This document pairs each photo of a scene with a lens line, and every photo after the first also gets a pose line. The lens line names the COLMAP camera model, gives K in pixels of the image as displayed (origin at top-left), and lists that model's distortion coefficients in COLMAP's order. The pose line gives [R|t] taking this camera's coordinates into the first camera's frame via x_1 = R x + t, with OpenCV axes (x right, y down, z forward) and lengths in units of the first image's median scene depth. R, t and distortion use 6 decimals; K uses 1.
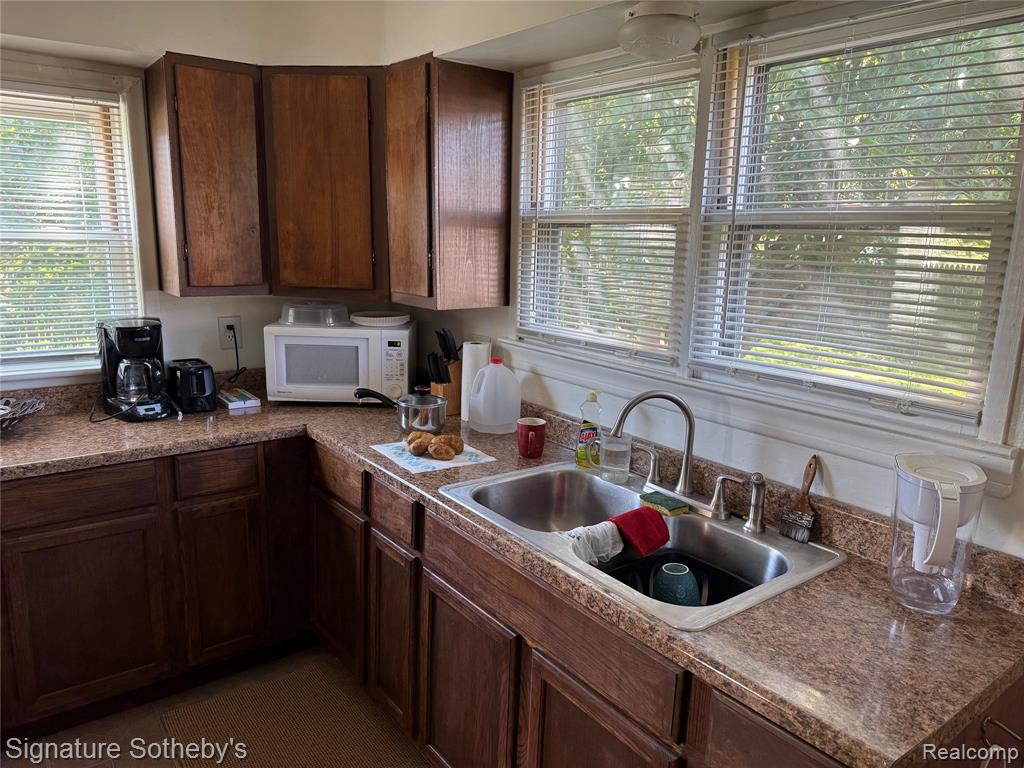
lens RADIAL K [[707.4, 0, 510.9], [0, 707.4, 393.1], [0, 0, 1]] dist [0.103194, -0.138049]
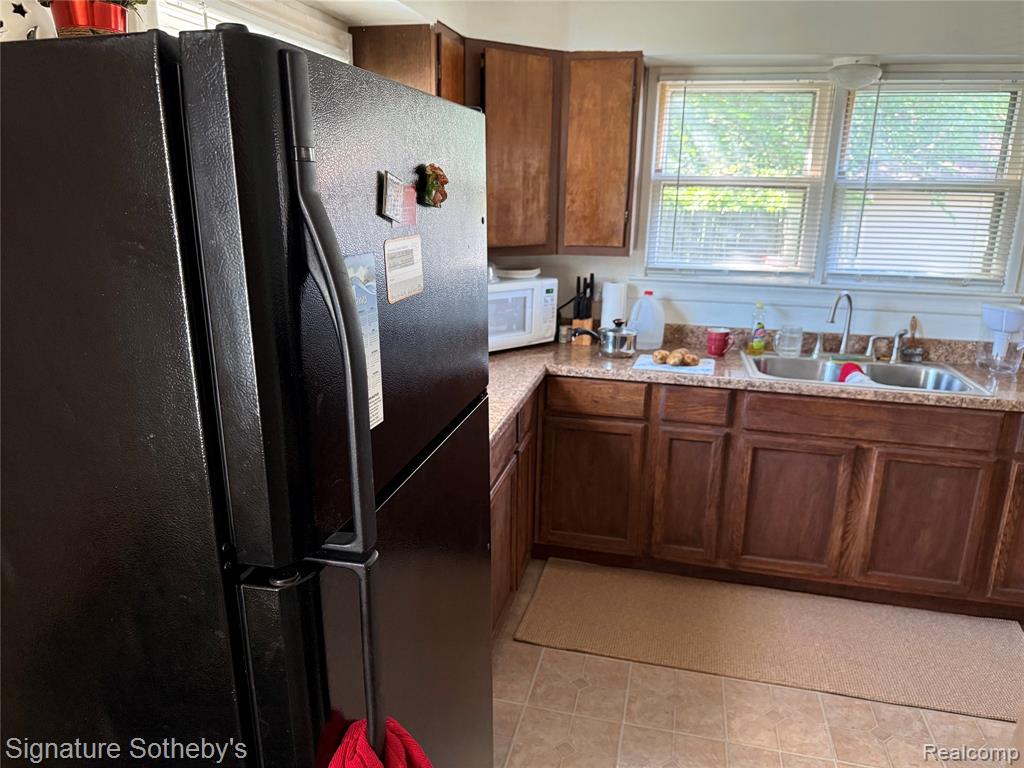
lens RADIAL K [[707.4, 0, 510.9], [0, 707.4, 393.1], [0, 0, 1]] dist [0.103194, -0.138049]
pose [[0.774671, -0.185025, 0.604691, -1.192306], [0.138856, 0.982670, 0.122792, -0.069873], [-0.616931, -0.011159, 0.786938, 0.138043]]
